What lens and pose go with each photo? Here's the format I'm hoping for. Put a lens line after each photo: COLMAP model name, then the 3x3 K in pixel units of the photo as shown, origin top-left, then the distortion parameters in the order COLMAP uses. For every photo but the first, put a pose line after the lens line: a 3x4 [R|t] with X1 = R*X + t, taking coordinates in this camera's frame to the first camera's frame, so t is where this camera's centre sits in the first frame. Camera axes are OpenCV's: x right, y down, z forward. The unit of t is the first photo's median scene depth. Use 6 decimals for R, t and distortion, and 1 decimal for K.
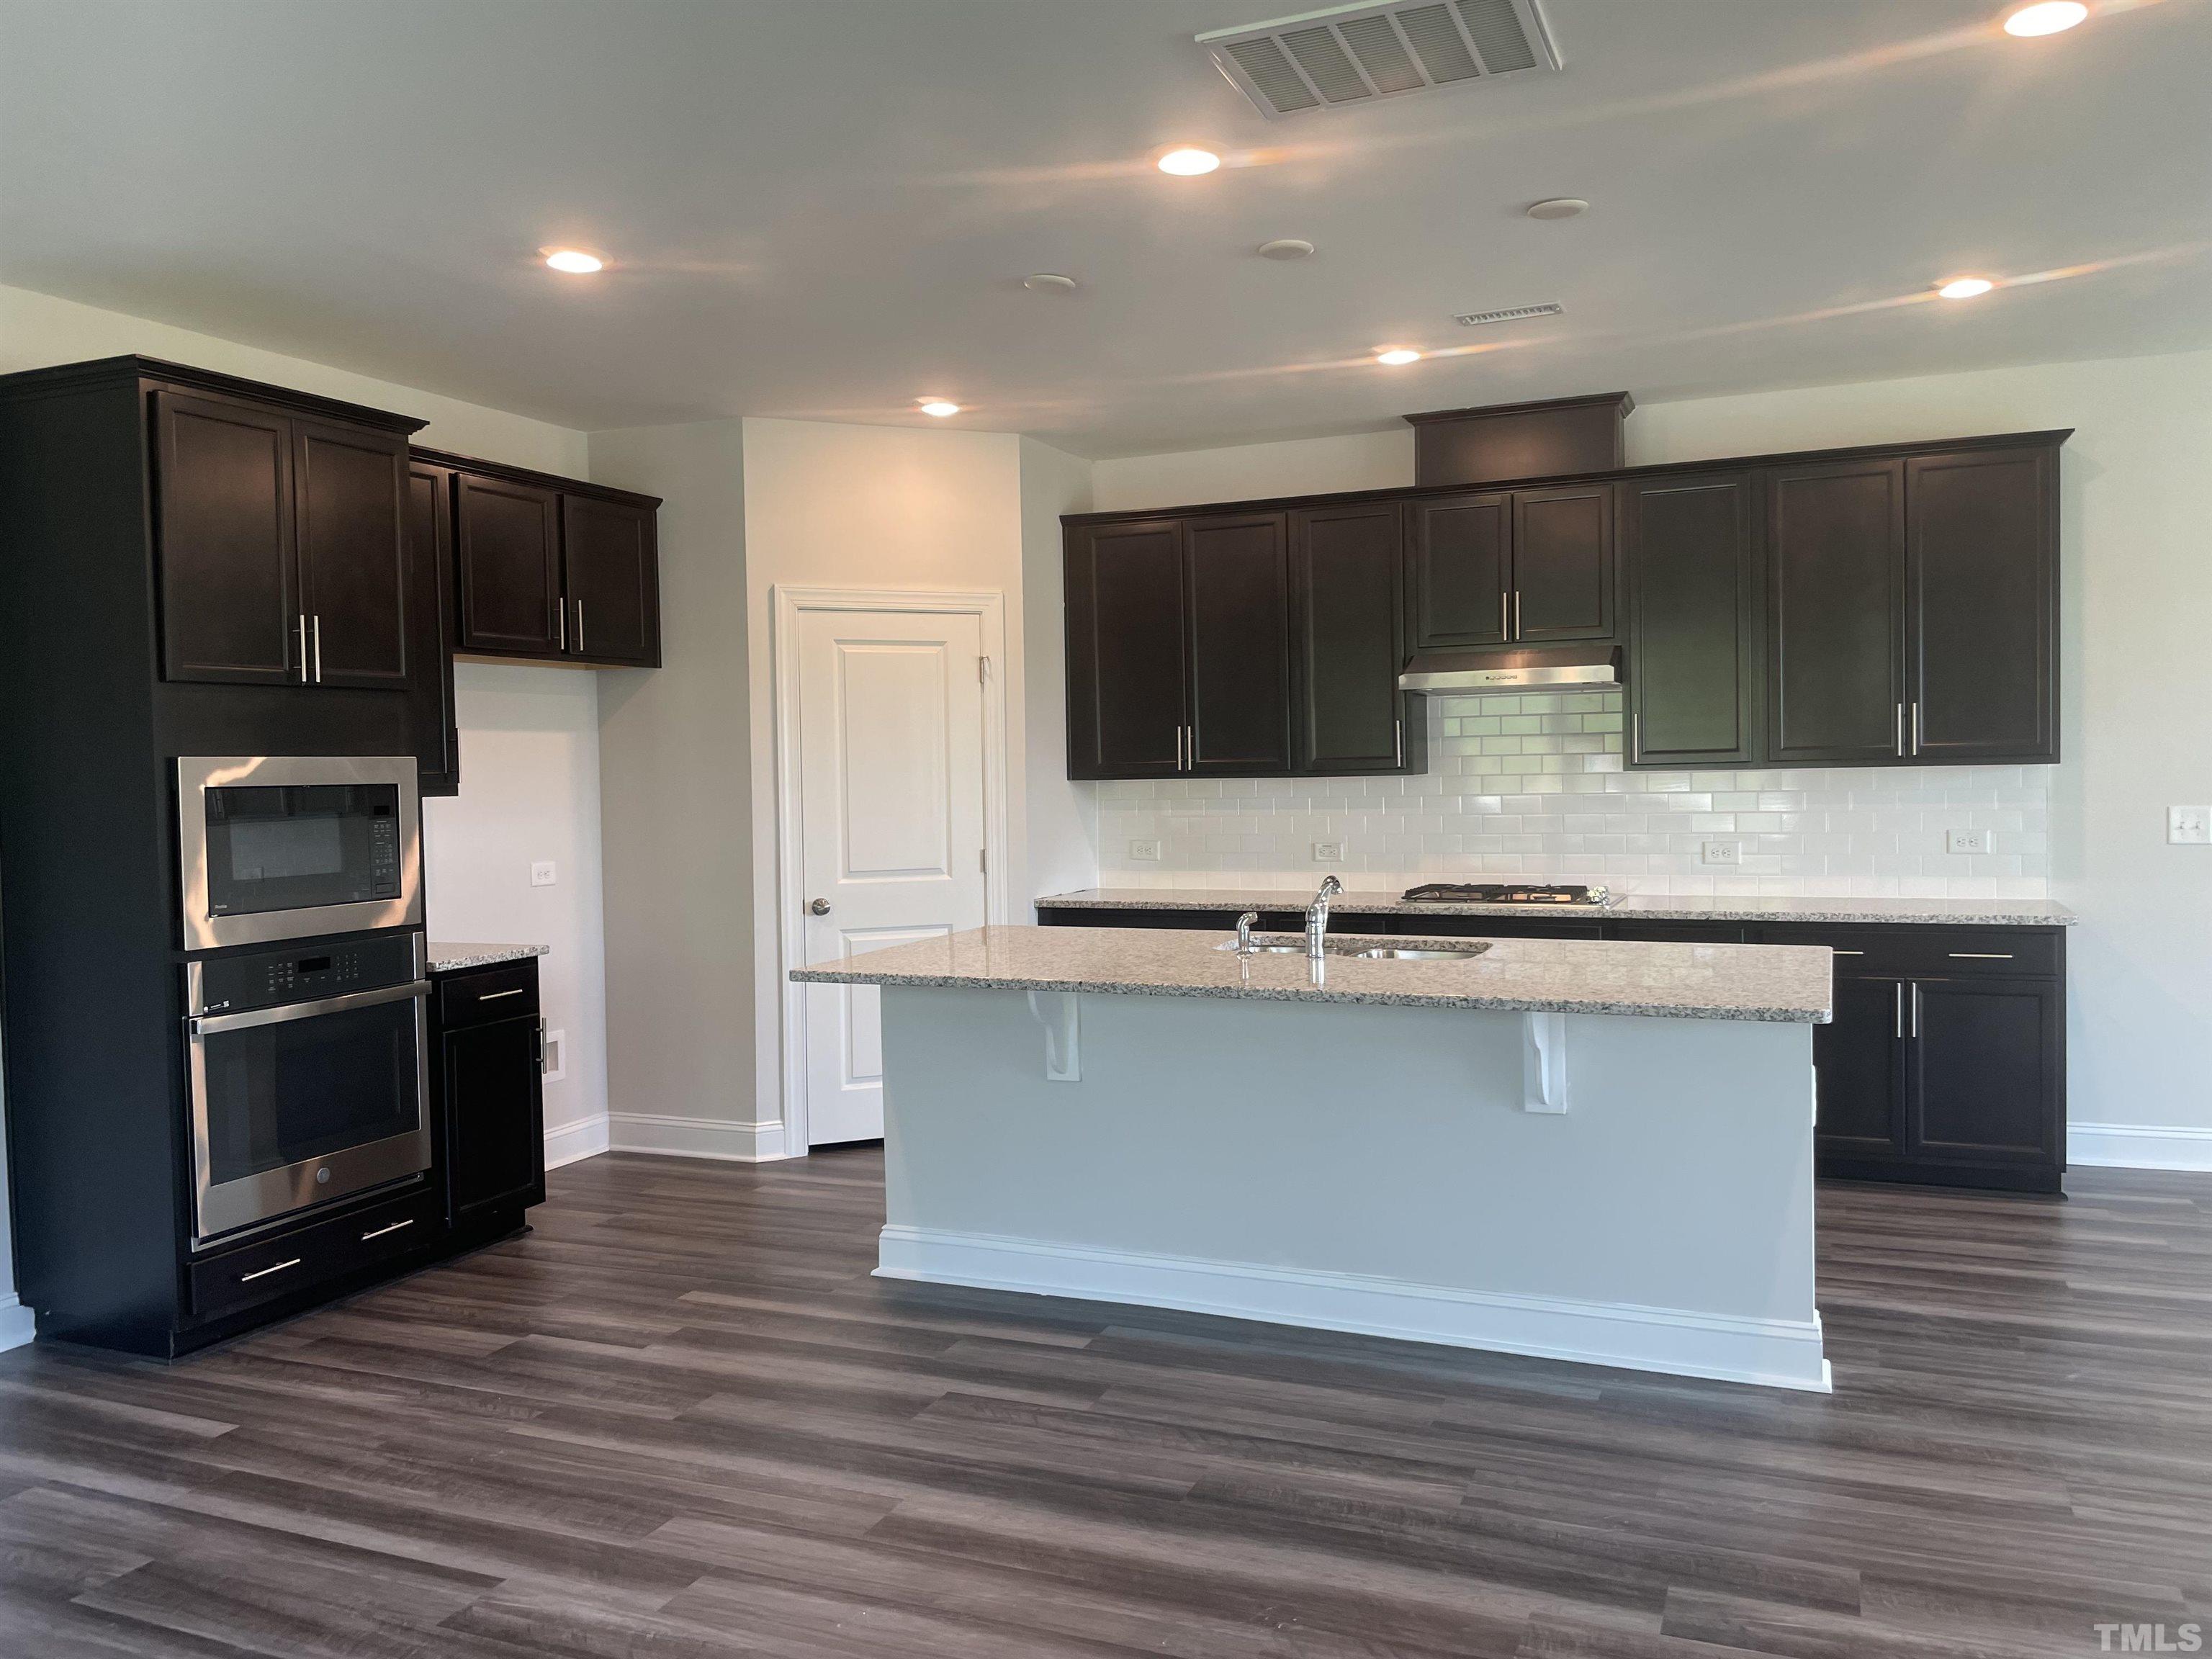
lens RADIAL K [[1700.4, 0, 1099.4], [0, 1700.4, 821.0], [0, 0, 1]] dist [0.045559, -0.050612]
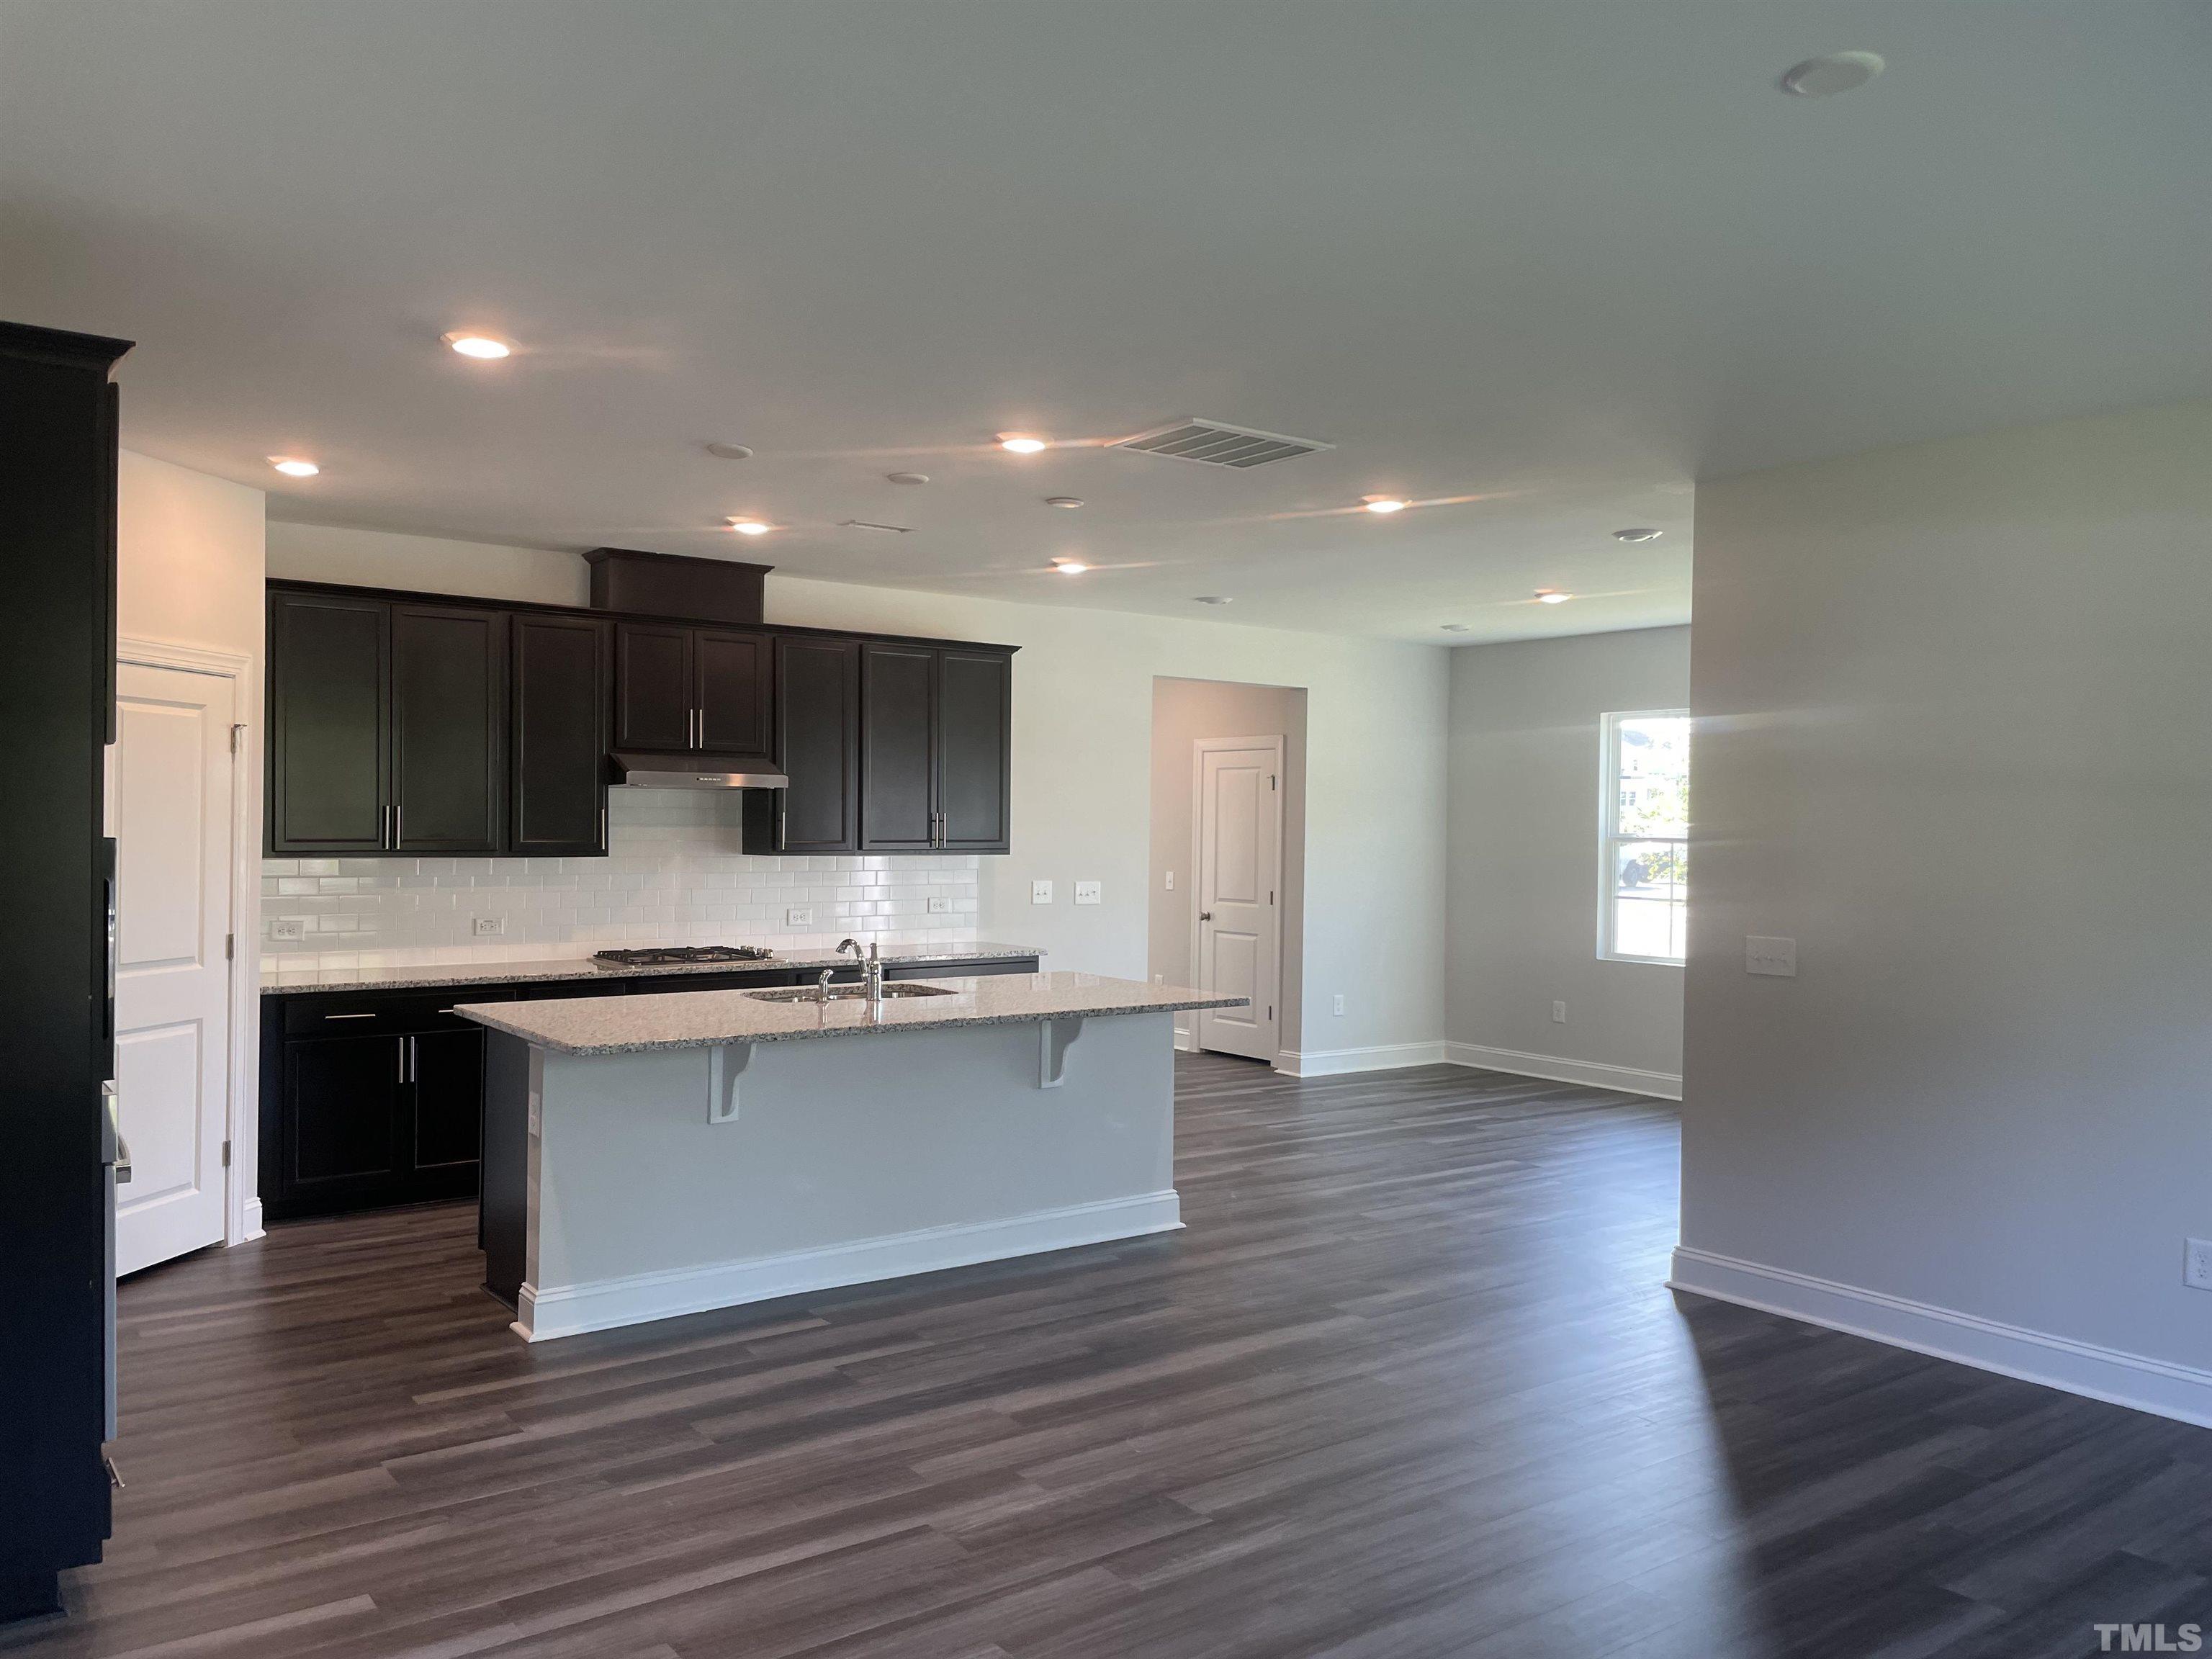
lens RADIAL K [[1700.4, 0, 1097.4], [0, 1700.4, 828.5], [0, 0, 1]] dist [0.045559, -0.050612]
pose [[0.495798, 0.023064, 0.868132, -1.069046], [0.009464, 0.999444, -0.031958, -0.010345], [-0.868386, 0.024061, 0.495304, 0.220861]]
